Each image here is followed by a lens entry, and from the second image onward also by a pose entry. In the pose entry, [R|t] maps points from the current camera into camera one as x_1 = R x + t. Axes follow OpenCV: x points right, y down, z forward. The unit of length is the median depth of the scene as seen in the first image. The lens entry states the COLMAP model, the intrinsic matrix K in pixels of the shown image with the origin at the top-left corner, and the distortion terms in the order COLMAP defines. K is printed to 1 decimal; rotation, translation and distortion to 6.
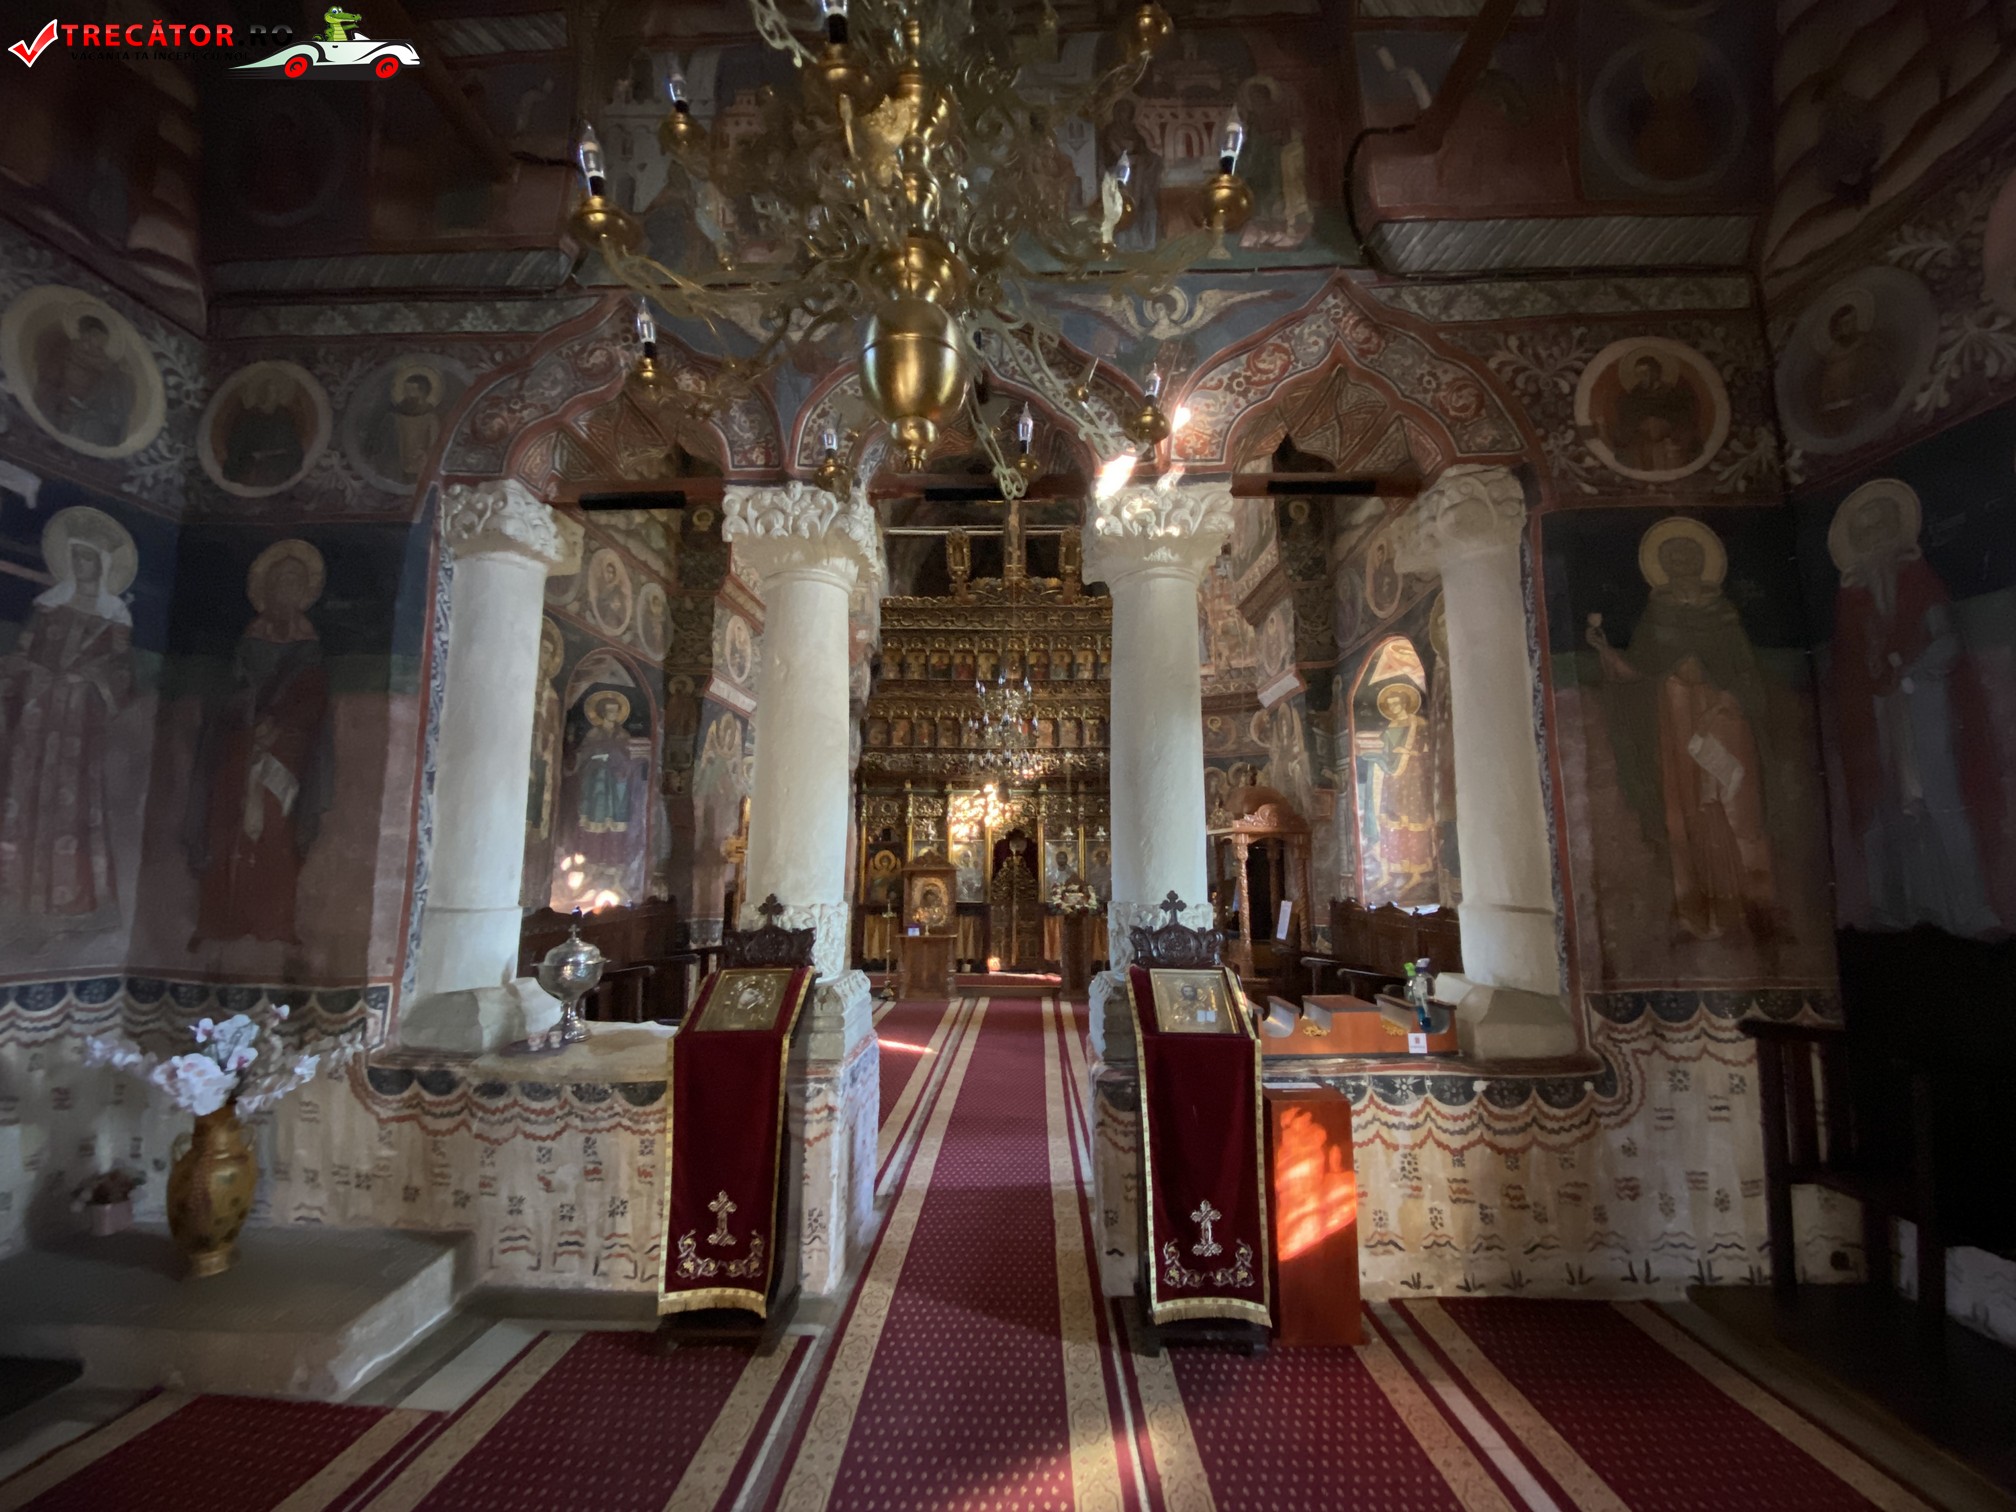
lens RADIAL K [[807.5, 0, 1010.6], [0, 807.5, 762.0], [0, 0, 1]] dist [0.009470, 0.000082]
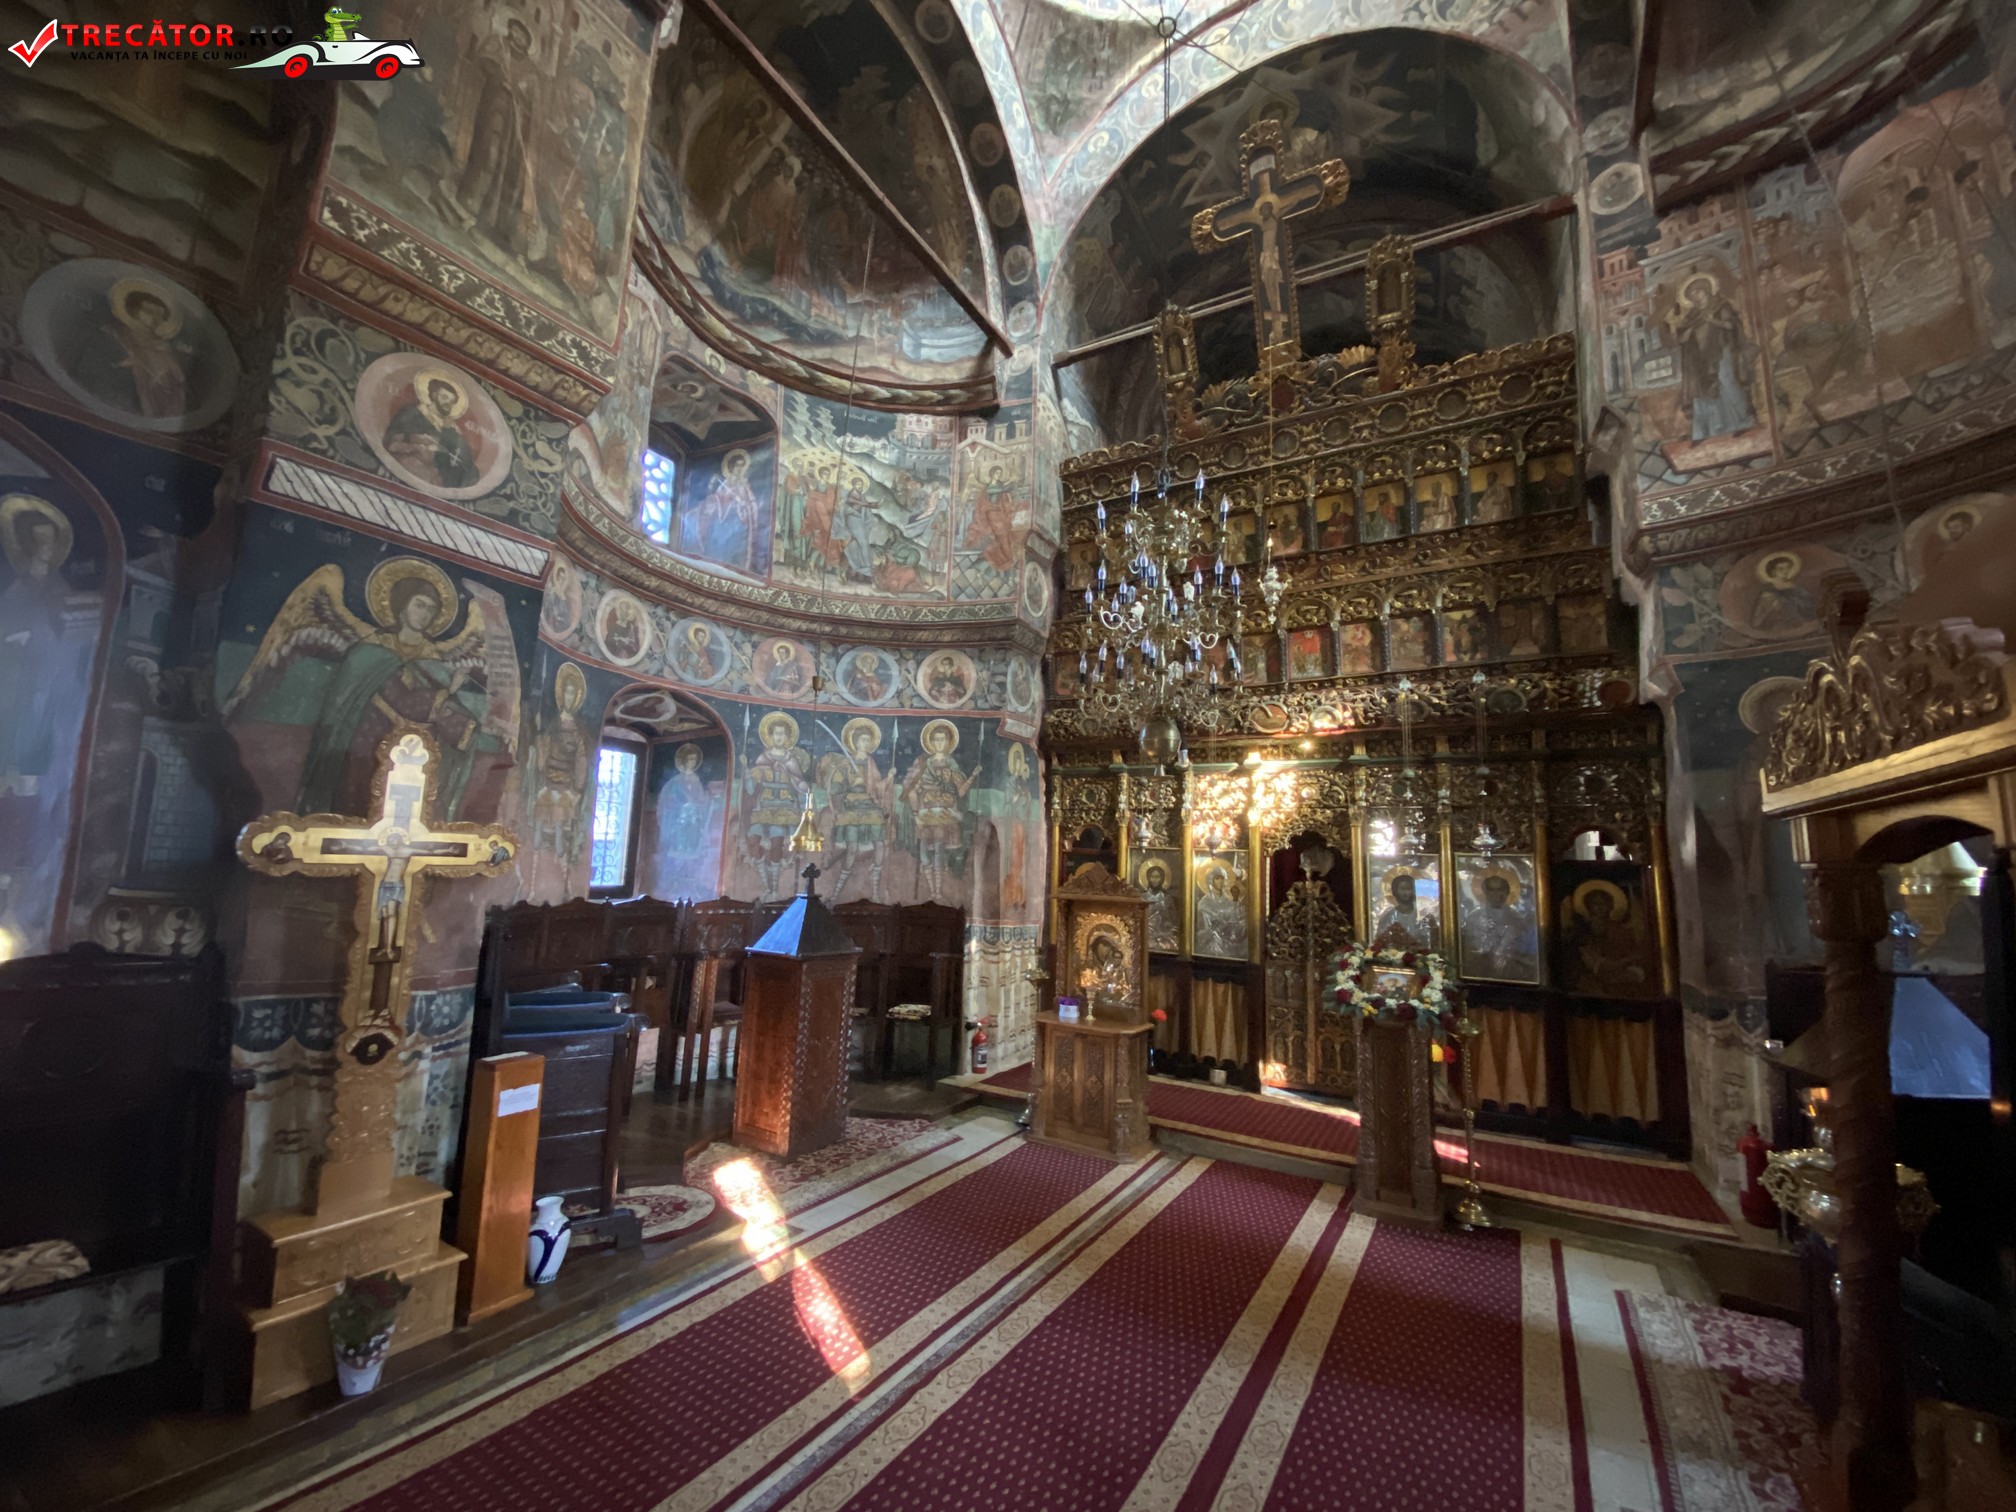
lens RADIAL K [[807.5, 0, 998.8], [0, 807.5, 759.6], [0, 0, 1]] dist [0.009470, 0.000082]
pose [[0.861683, -0.038044, -0.506018, 0.106656], [0.027408, 0.999219, -0.028452, 0.045599], [0.506705, 0.010648, 0.862053, 0.429663]]
